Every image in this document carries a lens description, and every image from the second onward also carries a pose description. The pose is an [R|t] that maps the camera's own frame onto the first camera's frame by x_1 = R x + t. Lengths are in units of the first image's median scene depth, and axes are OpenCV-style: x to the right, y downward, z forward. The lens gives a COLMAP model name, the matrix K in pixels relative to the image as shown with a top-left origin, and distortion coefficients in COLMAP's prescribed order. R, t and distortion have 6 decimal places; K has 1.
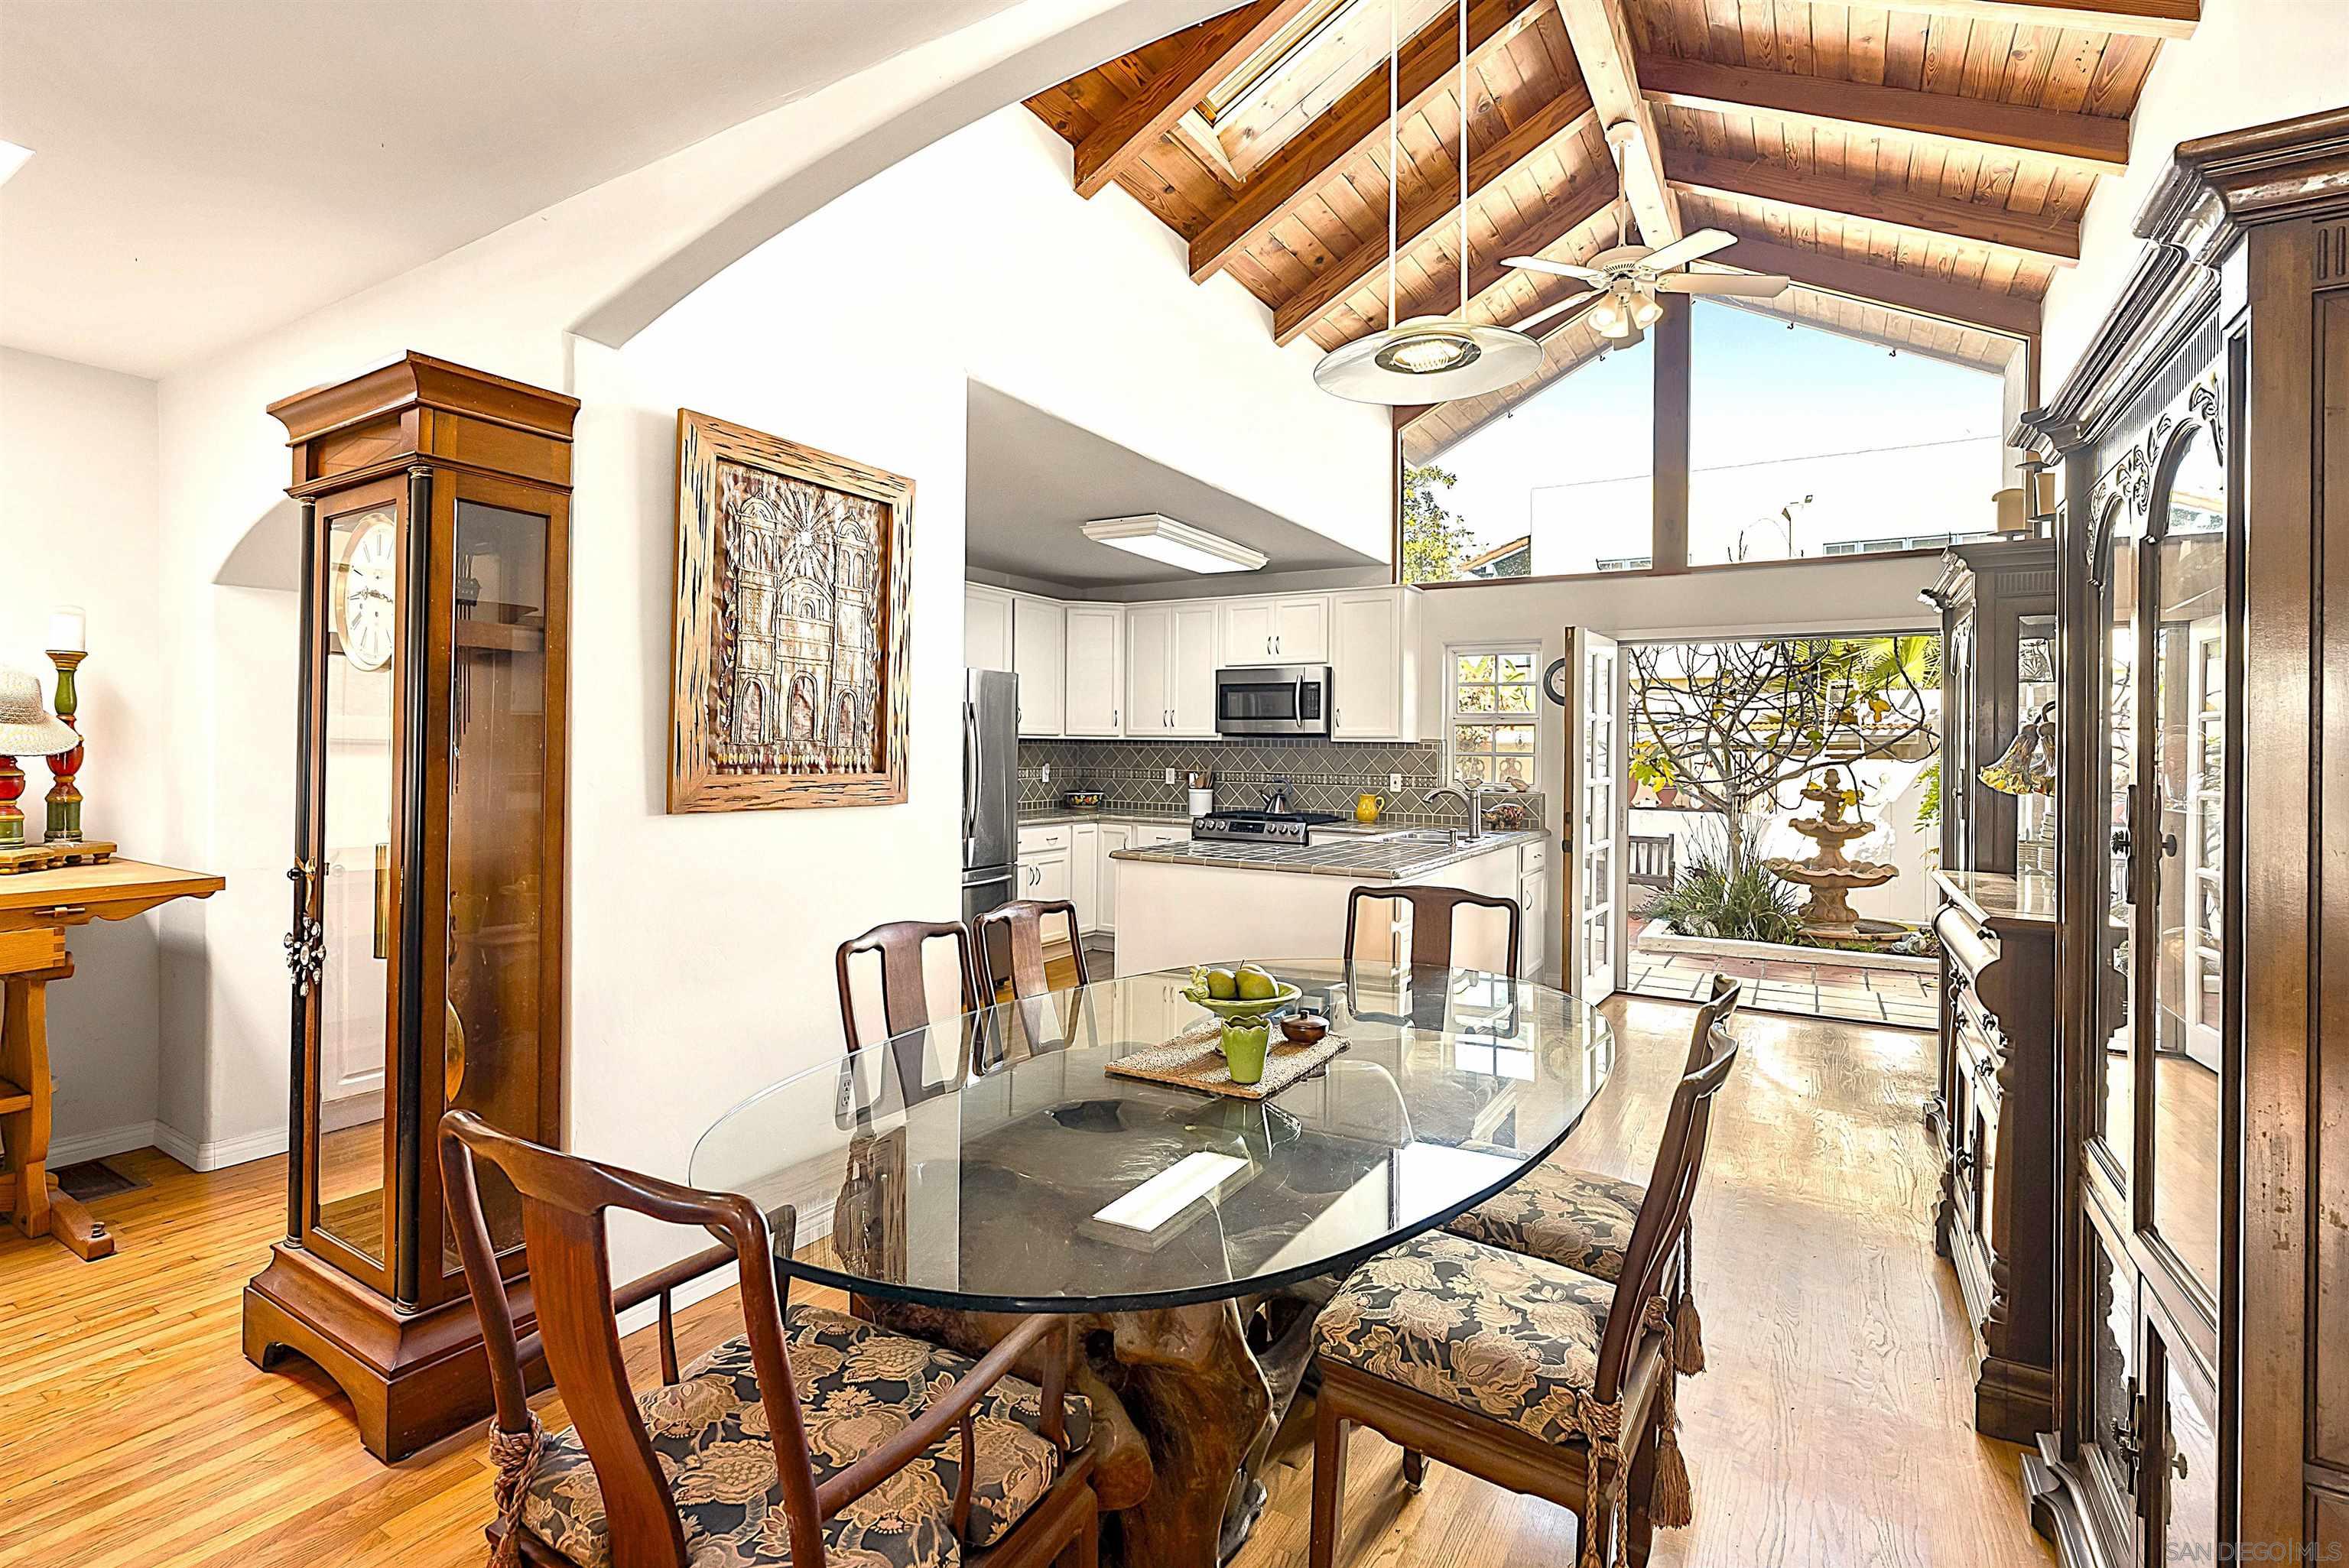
lens RADIAL K [[1070.0, 0, 1174.5], [0, 1070.0, 784.0], [0, 0, 1]] dist [-0.000368, -0.000341]
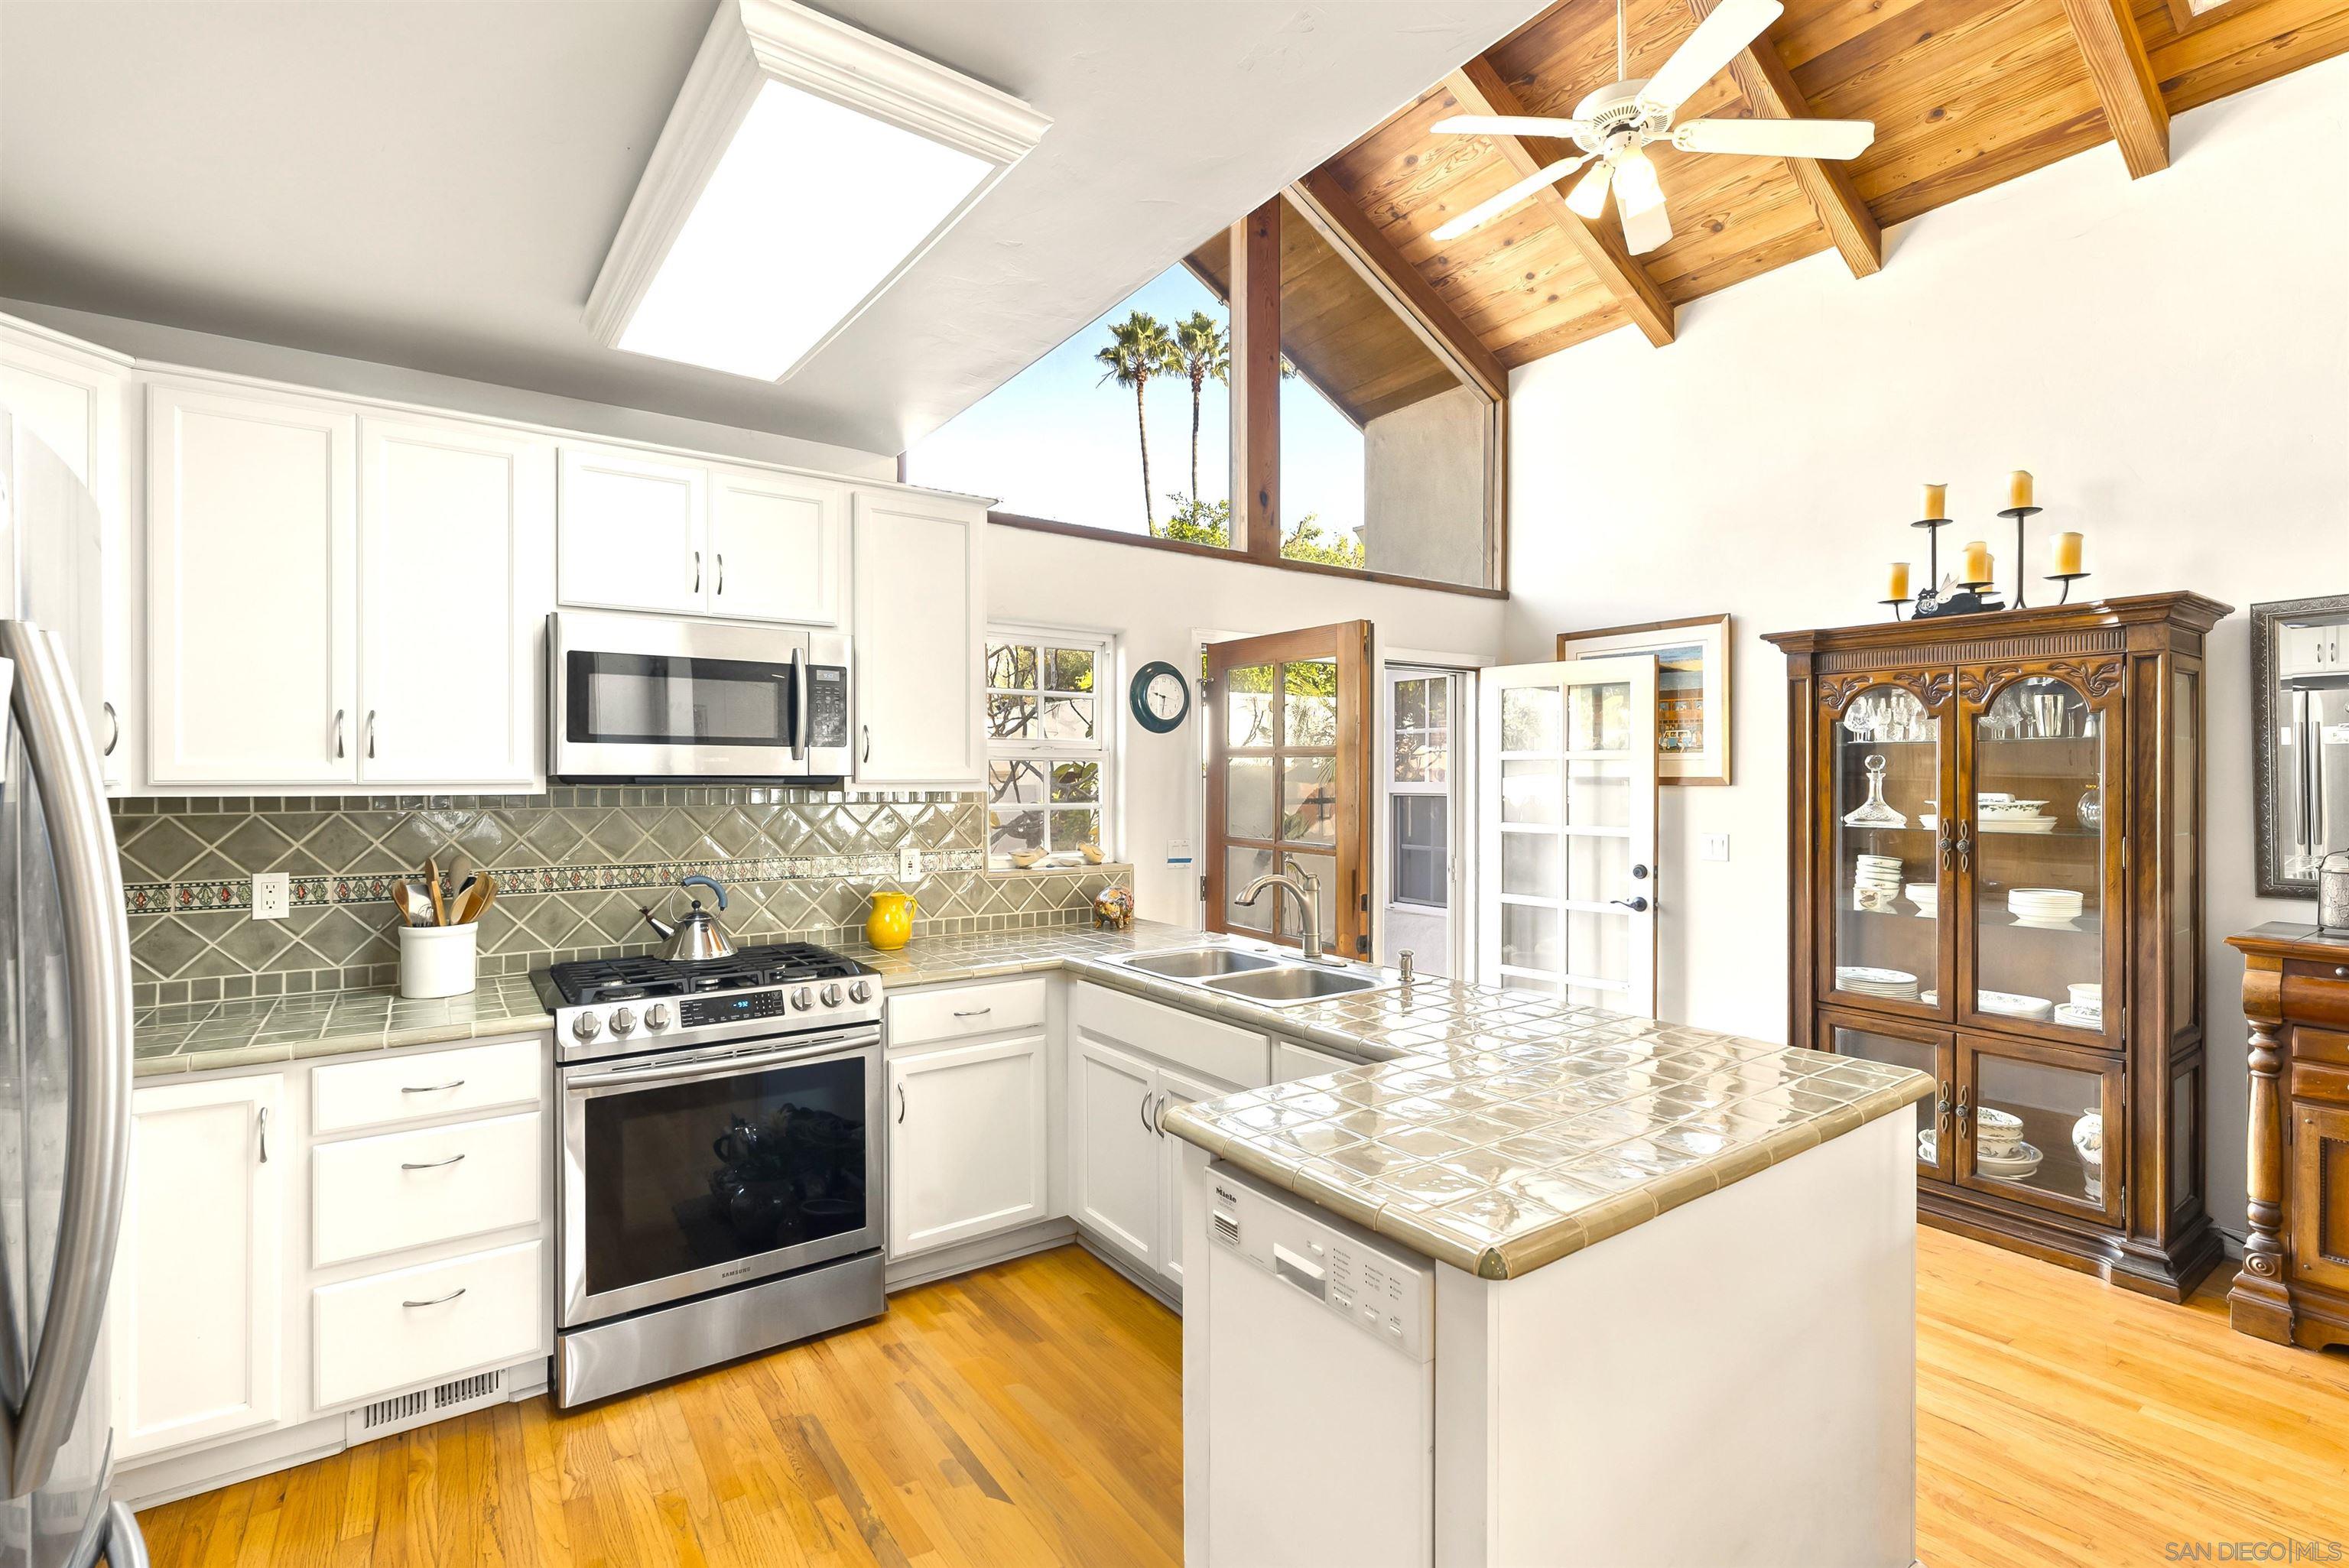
lens RADIAL K [[1070.0, 0, 1174.5], [0, 1070.0, 784.0], [0, 0, 1]] dist [-0.000368, -0.000341]
pose [[0.401019, -0.018365, 0.915886, -0.225219], [0.035138, 0.999372, 0.004654, -0.038917], [-0.915396, 0.030316, 0.401412, 0.642830]]
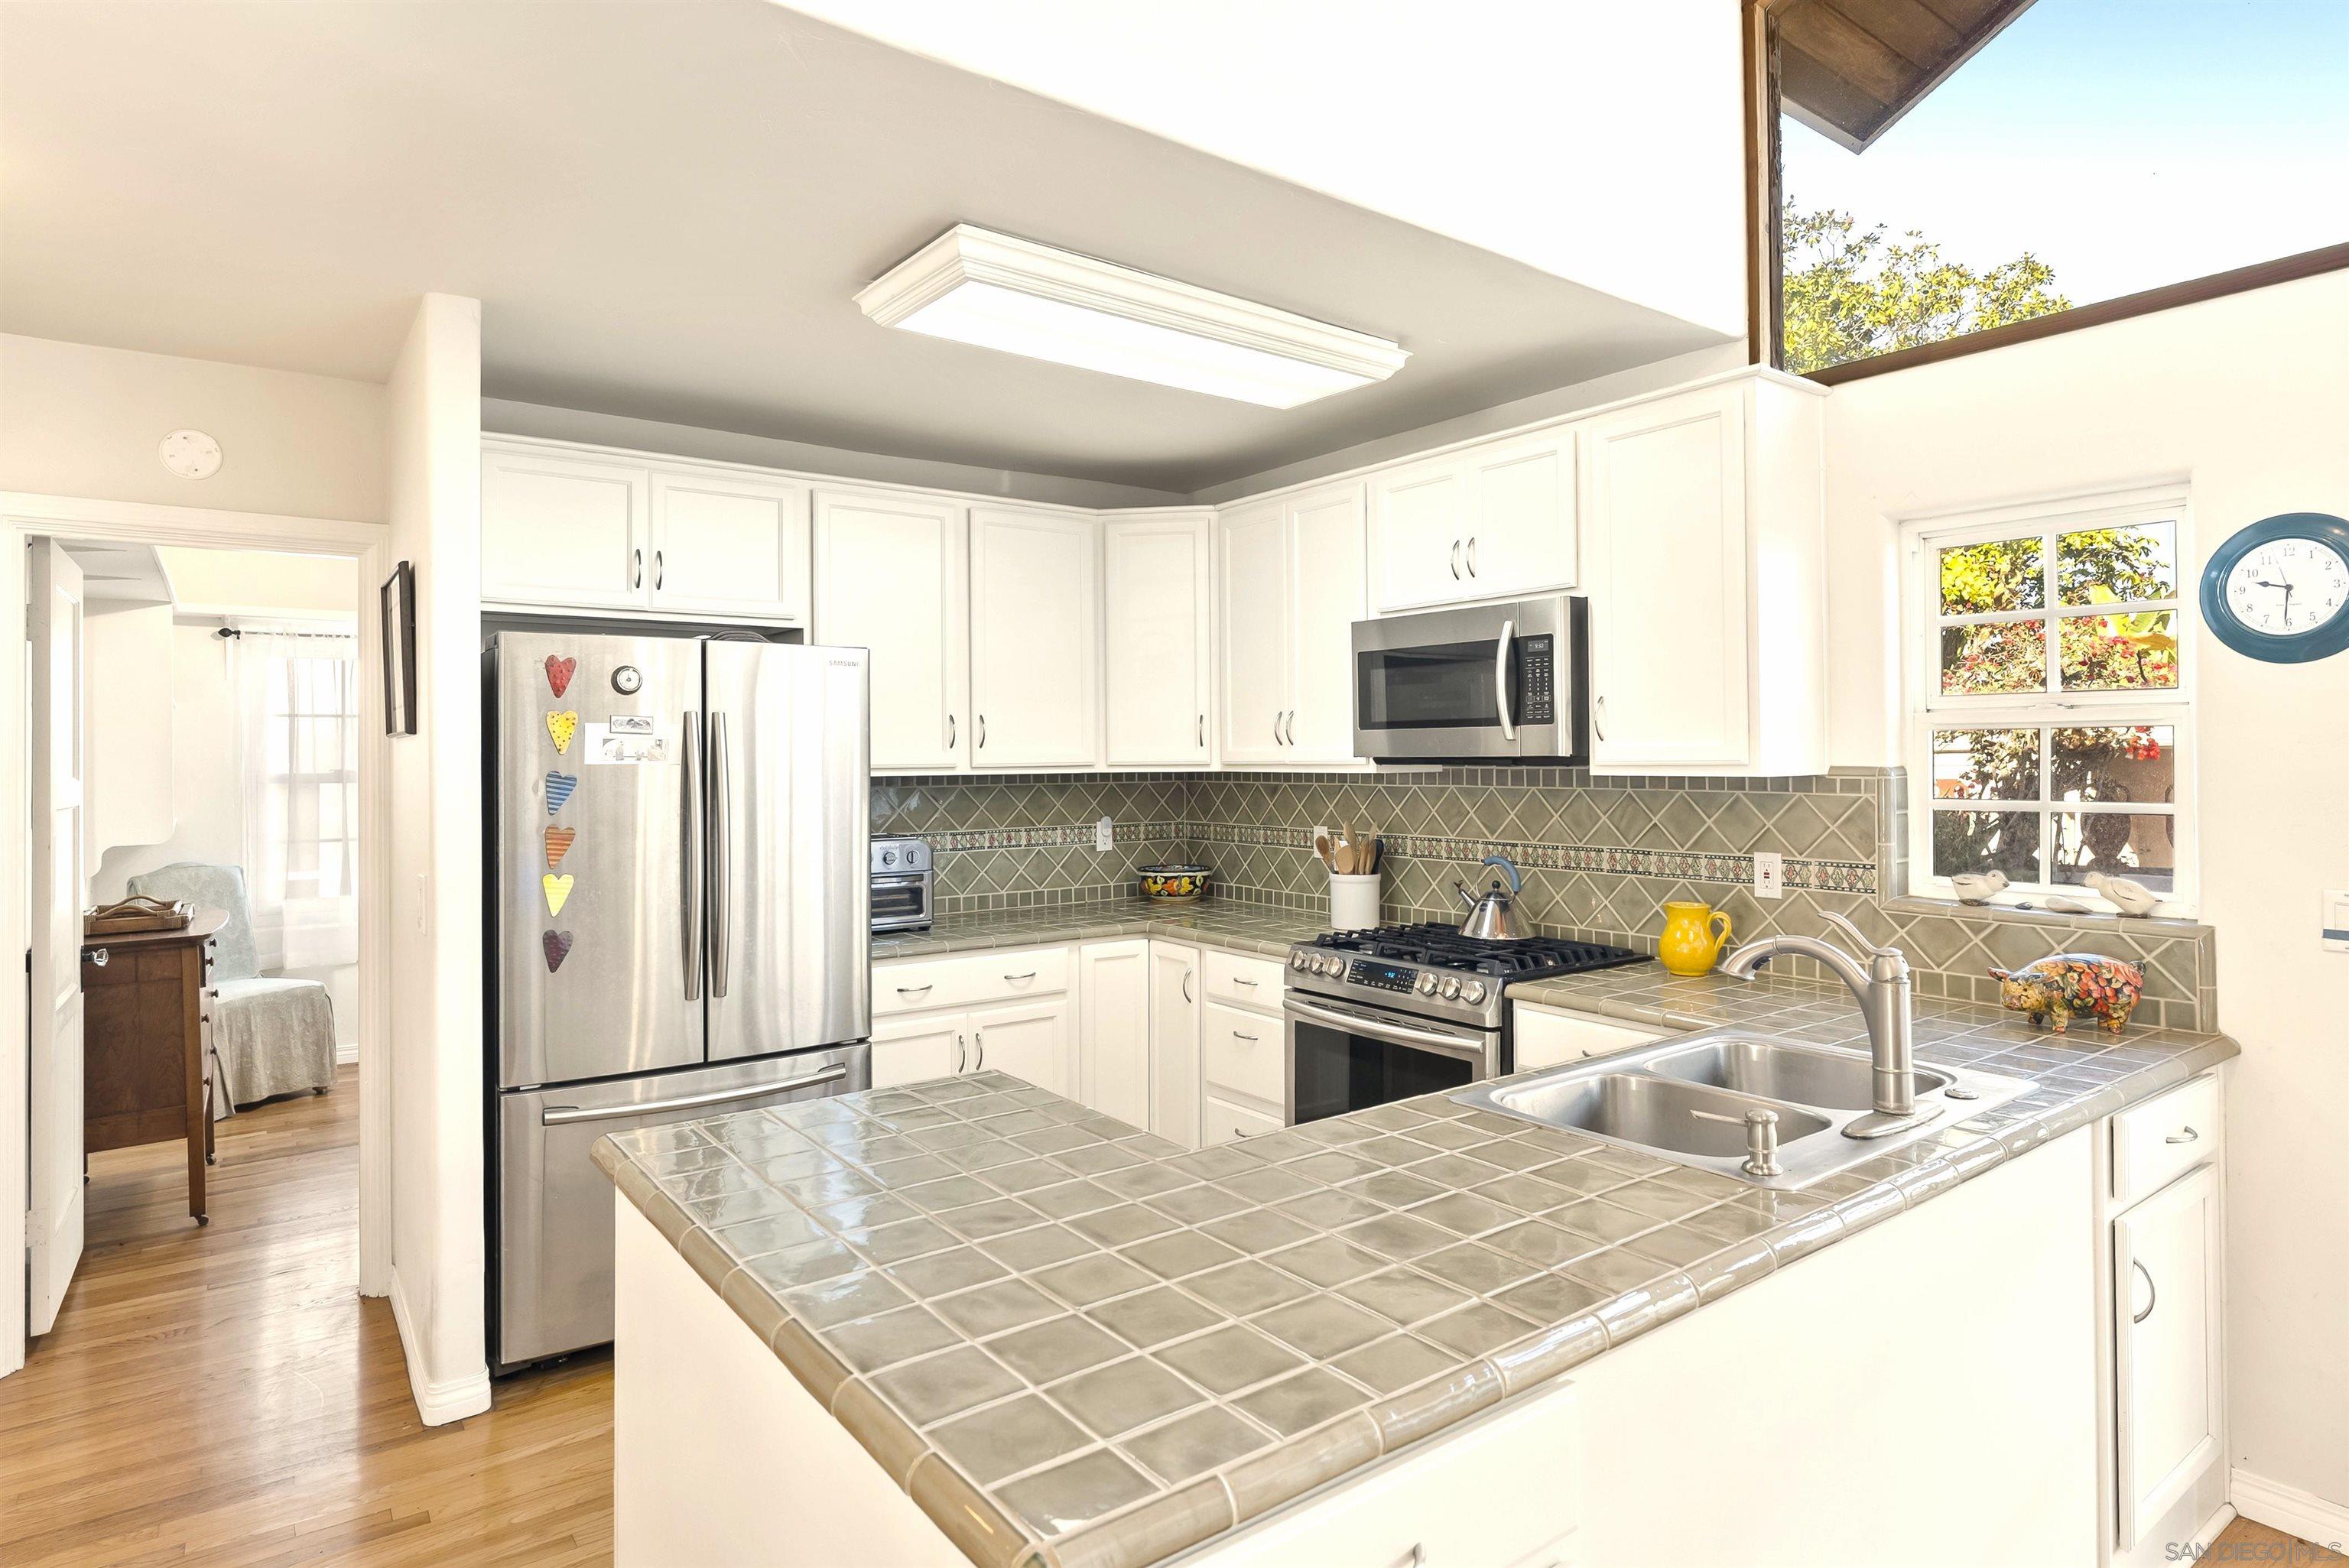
lens RADIAL K [[1298.5, 0, 1180.4], [0, 1298.5, 757.1], [0, 0, 1]] dist [-0.002022, -0.000852]
pose [[0.927564, -0.019390, -0.373161, 0.179830], [0.007280, 0.999401, -0.033834, -0.029808], [0.373594, 0.028666, 0.927149, 0.452471]]
